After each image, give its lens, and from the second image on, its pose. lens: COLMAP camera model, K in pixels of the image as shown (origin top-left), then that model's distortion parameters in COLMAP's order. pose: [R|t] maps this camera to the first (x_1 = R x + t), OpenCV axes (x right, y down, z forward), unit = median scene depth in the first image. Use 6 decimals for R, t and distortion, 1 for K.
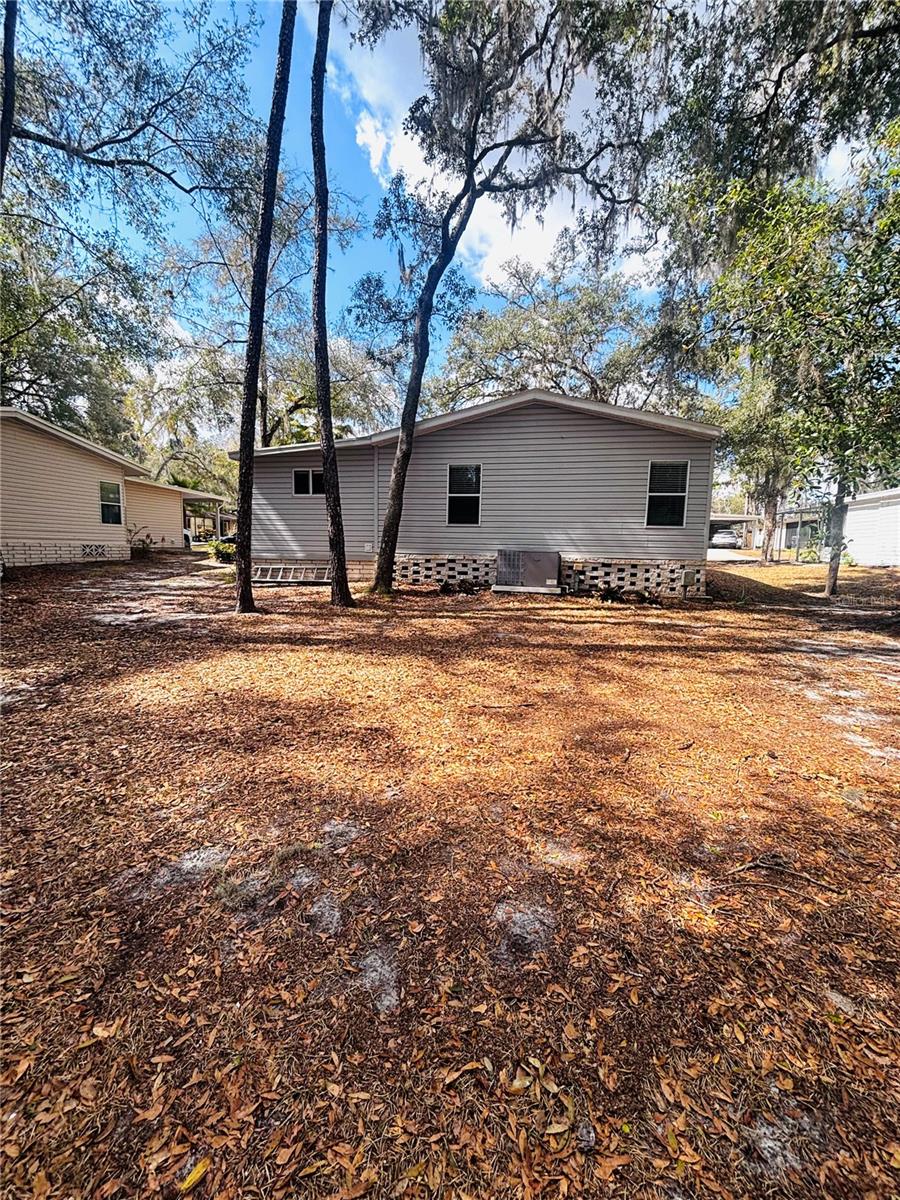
lens RADIAL K [[489.1, 0, 449.0], [0, 489.1, 595.0], [0, 0, 1]] dist [-0.001807, -0.001607]
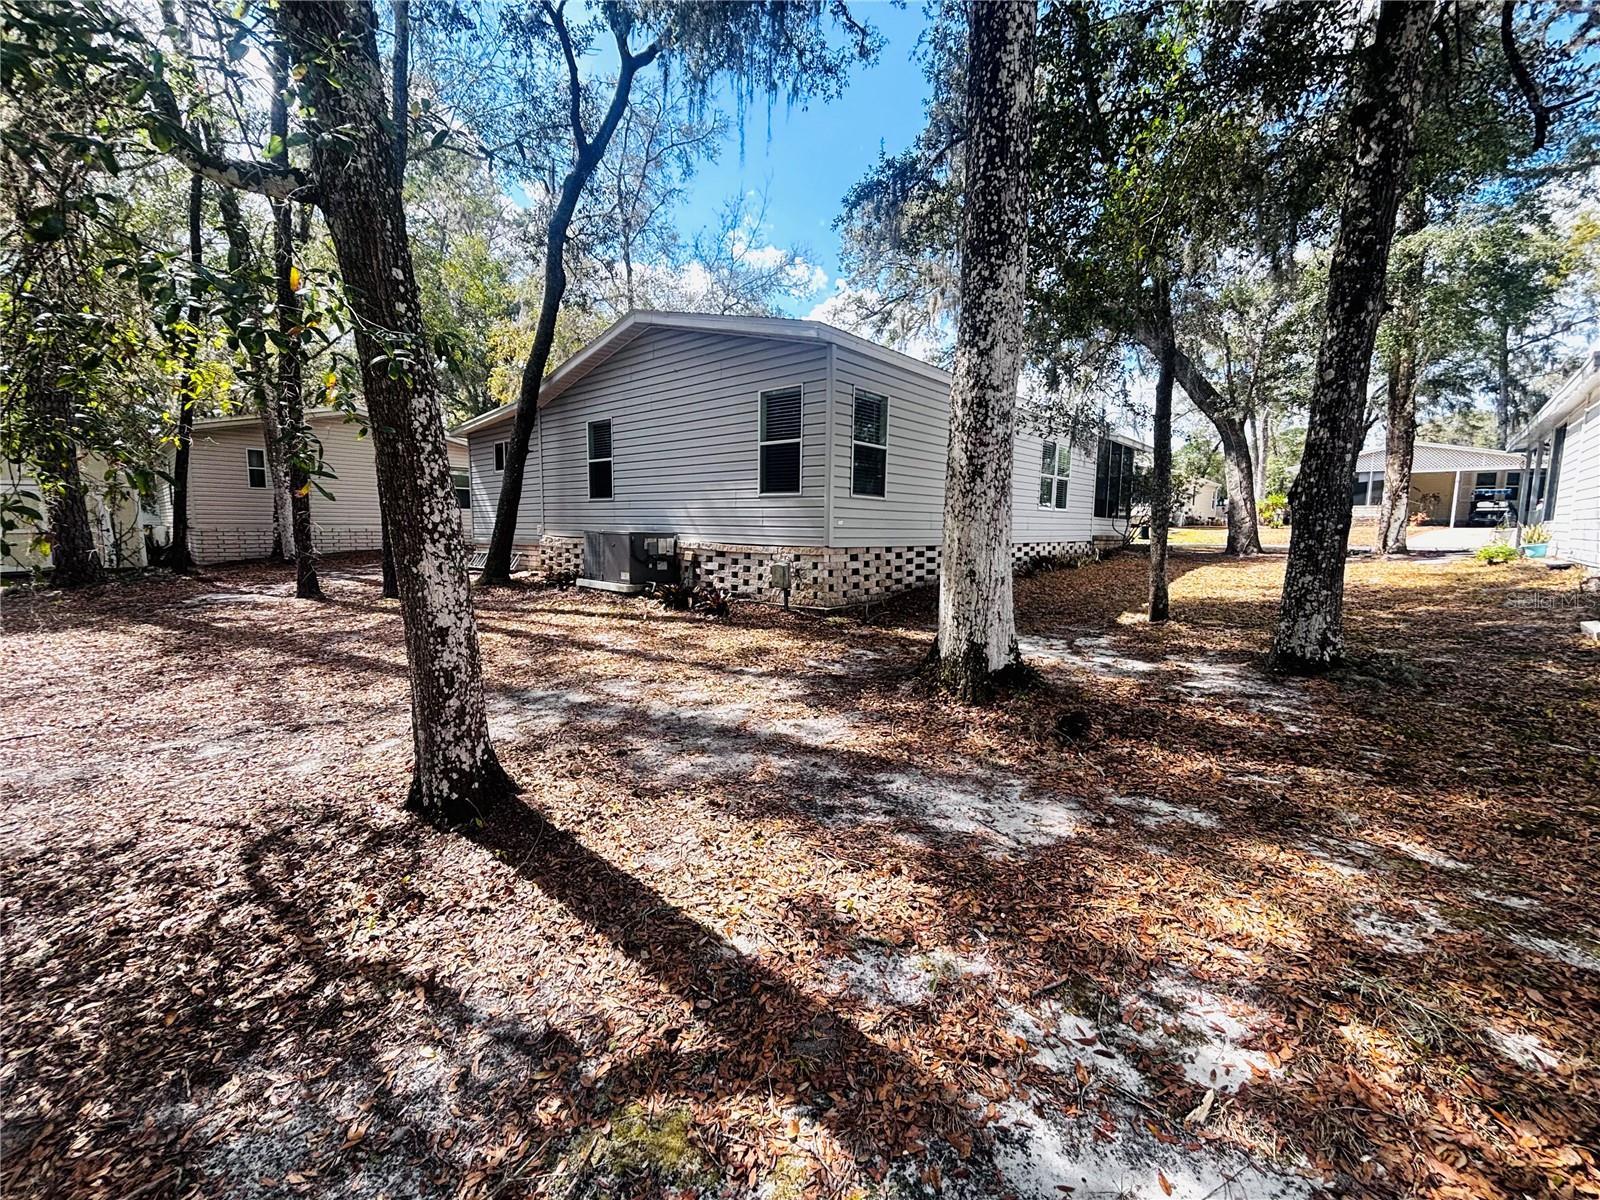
lens RADIAL K [[652.2, 0, 802.4], [0, 652.2, 605.7], [0, 0, 1]] dist [-0.001807, -0.001607]
pose [[0.872487, 0.050380, -0.486034, 0.871190], [-0.041208, 0.998714, 0.029550, -0.021311], [0.486897, -0.005753, 0.873440, 0.277251]]
